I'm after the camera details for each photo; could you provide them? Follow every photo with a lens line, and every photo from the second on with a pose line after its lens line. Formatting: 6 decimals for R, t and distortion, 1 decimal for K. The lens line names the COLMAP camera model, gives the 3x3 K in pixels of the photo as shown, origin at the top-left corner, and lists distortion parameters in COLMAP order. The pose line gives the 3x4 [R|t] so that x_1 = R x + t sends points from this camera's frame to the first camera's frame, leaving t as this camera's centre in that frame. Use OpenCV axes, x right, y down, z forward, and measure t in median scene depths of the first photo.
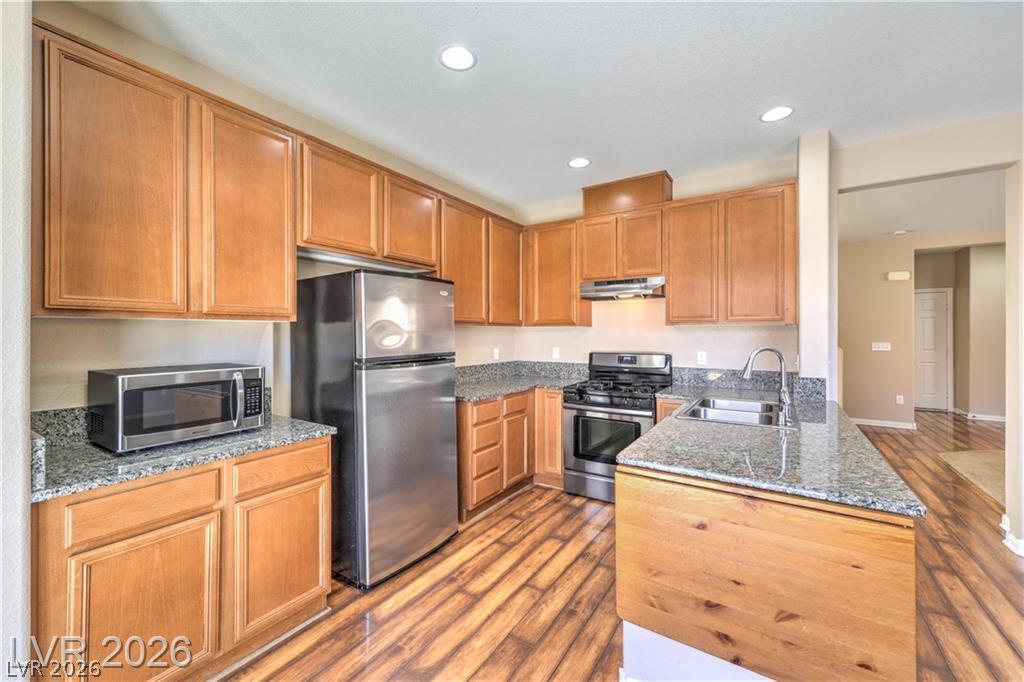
lens RADIAL K [[405.0, 0, 511.3], [0, 405.0, 333.1], [0, 0, 1]] dist [-0.001134, -0.000124]
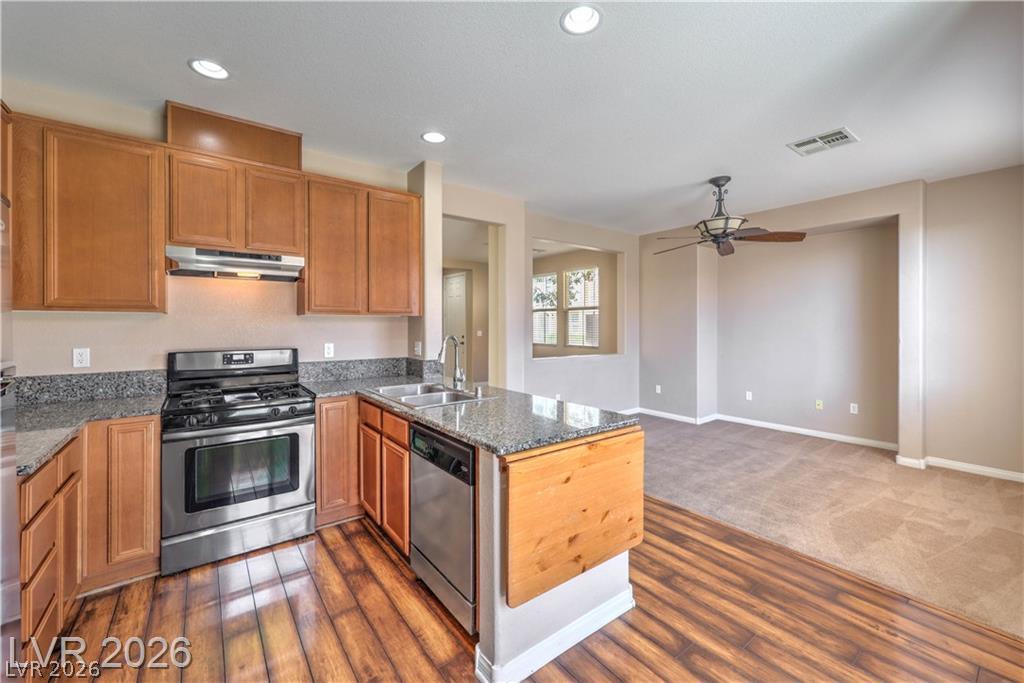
lens RADIAL K [[411.4, 0, 511.0], [0, 411.4, 326.6], [0, 0, 1]] dist [0.000714, 0.000226]
pose [[0.336900, -0.003856, 0.941533, -0.292626], [-0.000214, 0.999991, 0.004172, 0.002717], [-0.941540, -0.001607, 0.336896, 0.285124]]
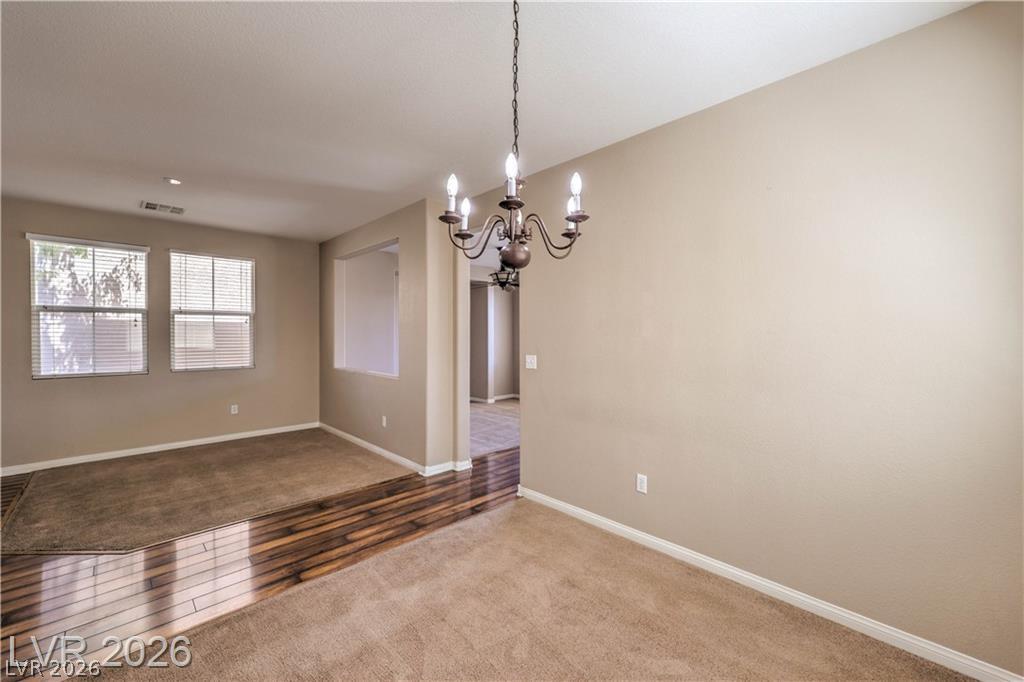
lens RADIAL K [[409.8, 0, 511.7], [0, 409.8, 339.2], [0, 0, 1]] dist [0.000222, 0.000238]
pose [[-0.977011, -0.001533, 0.213183, 0.538098], [0.000530, 0.999954, 0.009621, -0.005612], [-0.213188, 0.009513, -0.976965, 1.969862]]
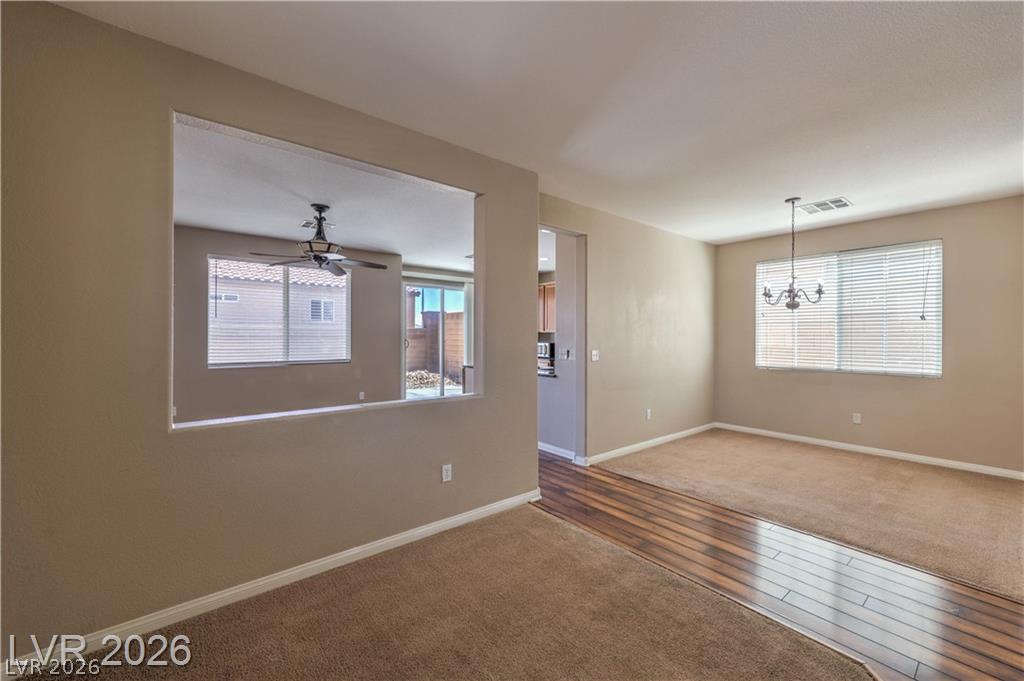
lens RADIAL K [[406.0, 0, 516.0], [0, 406.0, 337.0], [0, 0, 1]] dist [-0.000573, 0.000050]
pose [[-0.289971, 0.005107, -0.957022, 2.033683], [-0.001048, 0.999983, 0.005654, -0.005241], [0.957035, 0.002643, -0.289961, 1.091500]]
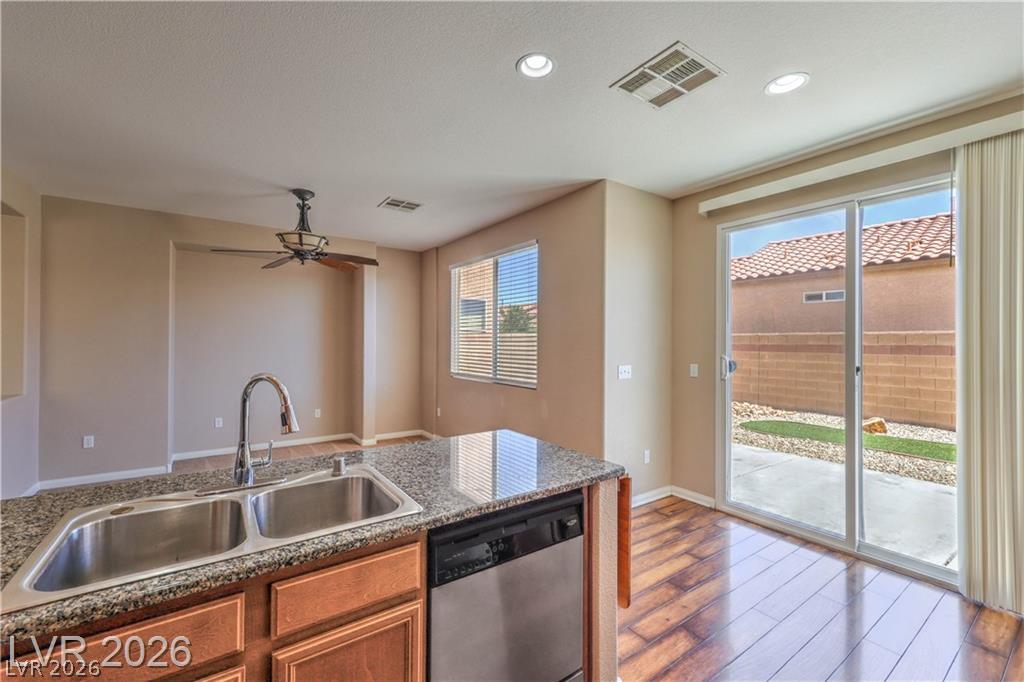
lens RADIAL K [[416.9, 0, 501.6], [0, 416.9, 338.4], [0, 0, 1]] dist [0.000939, 0.000213]
pose [[-0.924423, -0.003122, 0.381356, 0.063954], [-0.006795, 0.999943, -0.008284, -0.011950], [-0.381309, -0.010249, -0.924391, 0.949466]]
